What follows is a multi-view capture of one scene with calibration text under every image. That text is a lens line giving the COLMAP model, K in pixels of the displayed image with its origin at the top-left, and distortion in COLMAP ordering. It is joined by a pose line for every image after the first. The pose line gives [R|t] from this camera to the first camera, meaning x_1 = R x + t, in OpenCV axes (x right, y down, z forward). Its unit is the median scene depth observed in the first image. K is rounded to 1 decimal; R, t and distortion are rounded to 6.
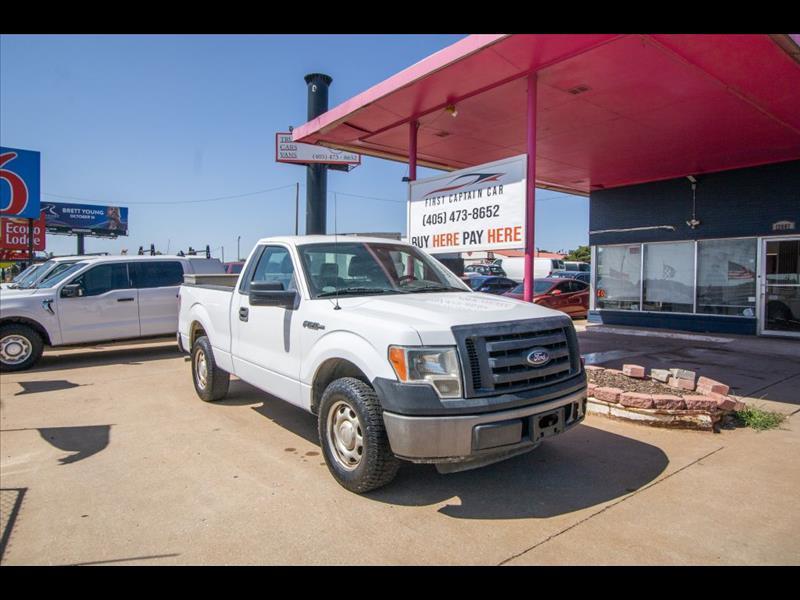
lens RADIAL K [[549.2, 0, 406.7], [0, 549.2, 296.9], [0, 0, 1]] dist [-0.000298, 0.003817]
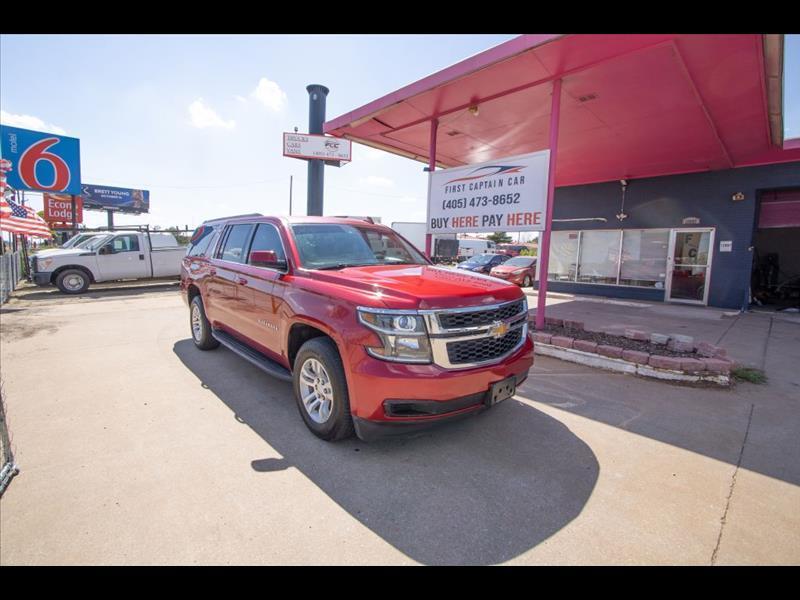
lens RADIAL K [[393.9, 0, 399.4], [0, 393.9, 297.1], [0, 0, 1]] dist [-0.008791, -0.000555]
pose [[0.994314, 0.013284, 0.105654, -0.148235], [-0.021506, 0.996794, 0.077066, -0.003485], [-0.104291, -0.078900, 0.991412, 0.142930]]
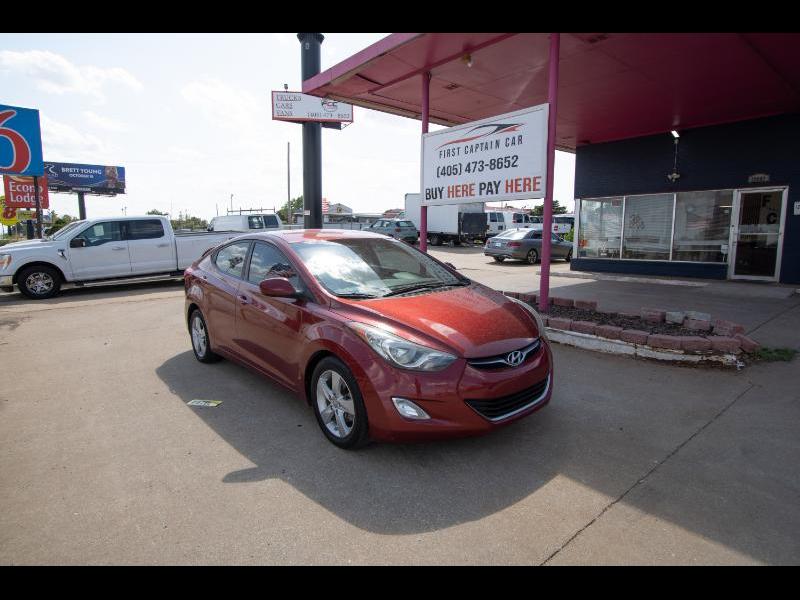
lens RADIAL K [[488.7, 0, 404.6], [0, 488.7, 303.6], [0, 0, 1]] dist [-0.003218, 0.000470]
pose [[0.998900, -0.014253, 0.044668, -0.074092], [0.009266, 0.993898, 0.109916, 0.004787], [-0.045962, -0.109382, 0.992937, 0.061769]]
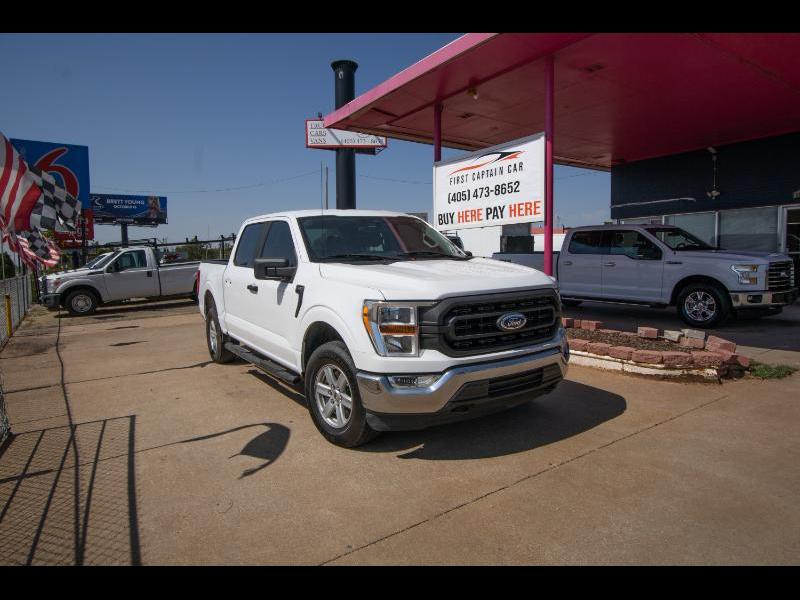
lens RADIAL K [[539.1, 0, 403.0], [0, 539.1, 298.9], [0, 0, 1]] dist [-0.000030, -0.000236]
pose [[0.998139, -0.018939, -0.057957, -0.001049], [0.021163, 0.999053, 0.038015, 0.013789], [0.057183, -0.039170, 0.997595, -0.055273]]
